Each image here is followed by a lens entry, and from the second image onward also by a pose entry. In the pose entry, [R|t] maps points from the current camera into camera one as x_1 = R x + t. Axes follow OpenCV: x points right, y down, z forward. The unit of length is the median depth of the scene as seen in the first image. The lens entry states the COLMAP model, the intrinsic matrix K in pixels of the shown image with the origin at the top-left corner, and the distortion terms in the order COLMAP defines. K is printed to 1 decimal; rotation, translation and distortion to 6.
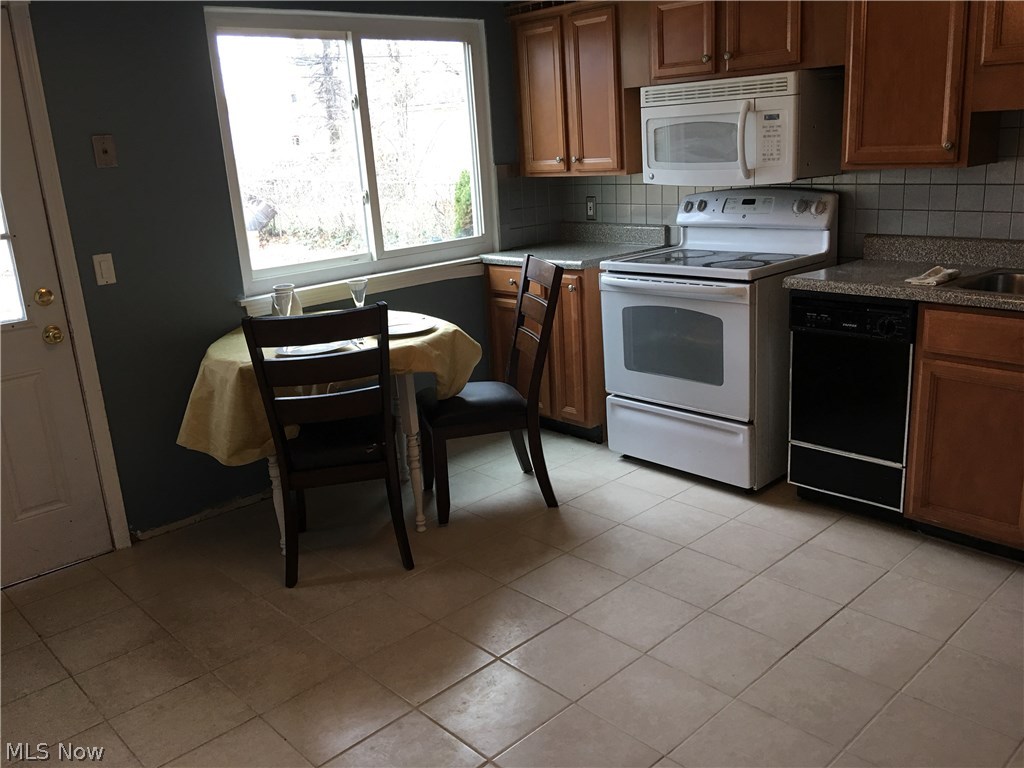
lens RADIAL K [[864.6, 0, 516.1], [0, 864.6, 379.4], [0, 0, 1]] dist [-0.007274, -0.024299]
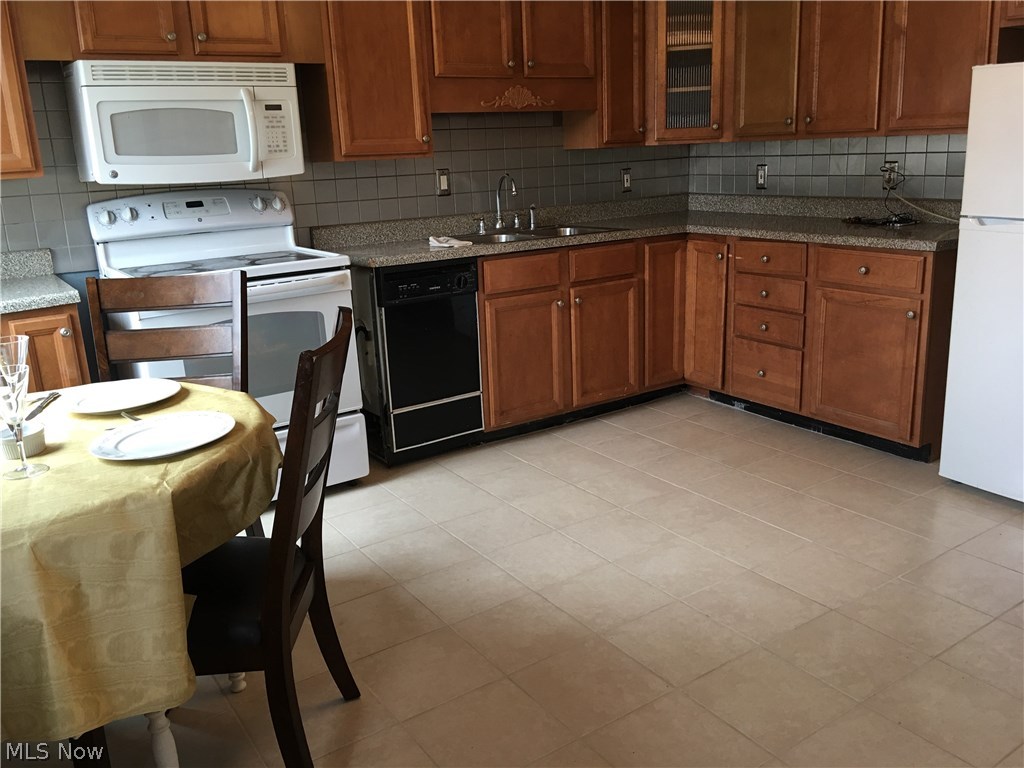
lens RADIAL K [[864.6, 0, 517.1], [0, 864.6, 386.3], [0, 0, 1]] dist [-0.007274, -0.024299]
pose [[0.145075, -0.208186, 0.967270, -0.668910], [0.290327, 0.943536, 0.159533, -0.081566], [-0.945866, 0.257680, 0.197326, 0.623835]]
